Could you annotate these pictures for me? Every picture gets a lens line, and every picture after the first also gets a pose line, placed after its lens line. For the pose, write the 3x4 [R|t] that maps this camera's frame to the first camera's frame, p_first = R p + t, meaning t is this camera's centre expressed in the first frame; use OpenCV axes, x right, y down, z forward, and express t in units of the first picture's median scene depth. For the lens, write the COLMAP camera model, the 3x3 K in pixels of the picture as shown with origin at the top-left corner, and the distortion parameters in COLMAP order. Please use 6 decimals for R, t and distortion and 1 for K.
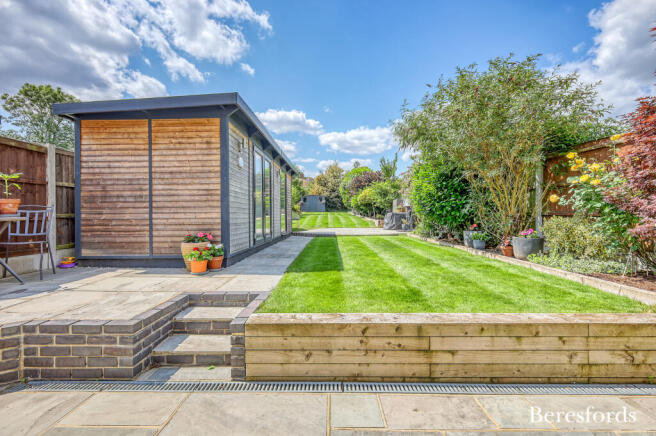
lens RADIAL K [[289.4, 0, 330.2], [0, 289.4, 216.3], [0, 0, 1]] dist [-0.000319, -0.000086]
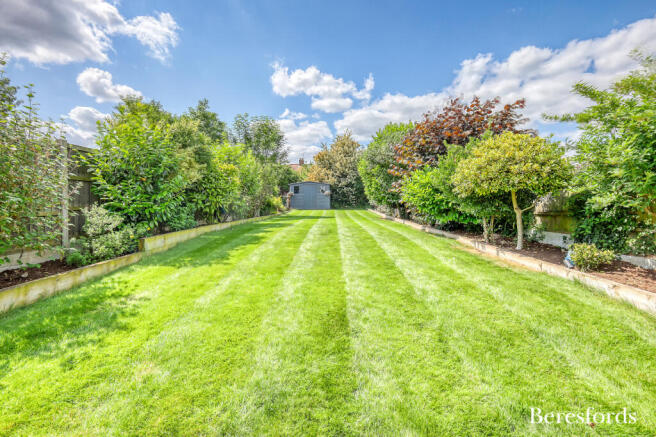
lens RADIAL K [[282.8, 0, 327.2], [0, 282.8, 212.8], [0, 0, 1]] dist [0.001121, 0.000320]
pose [[0.999450, 0.001412, -0.033117, -0.004300], [-0.001366, 0.999998, 0.001434, -0.010322], [0.033119, -0.001388, 0.999450, 0.444737]]
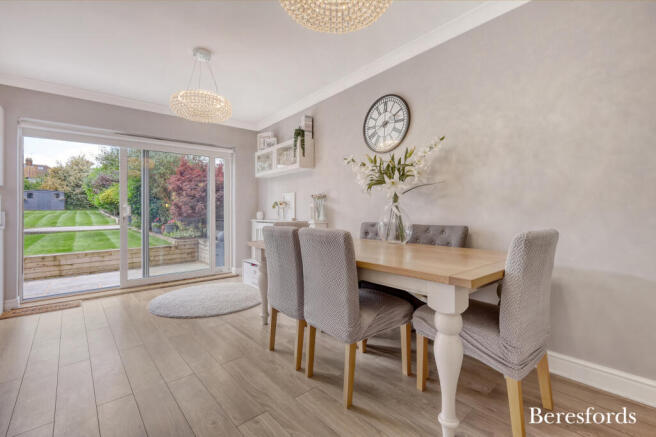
lens RADIAL K [[282.8, 0, 327.2], [0, 282.8, 212.8], [0, 0, 1]] dist [0.001121, 0.000320]
pose [[0.761289, -0.010012, 0.648335, 0.033228], [0.012061, 0.999926, 0.001278, 0.000962], [-0.648300, 0.006846, 0.761354, -0.159335]]
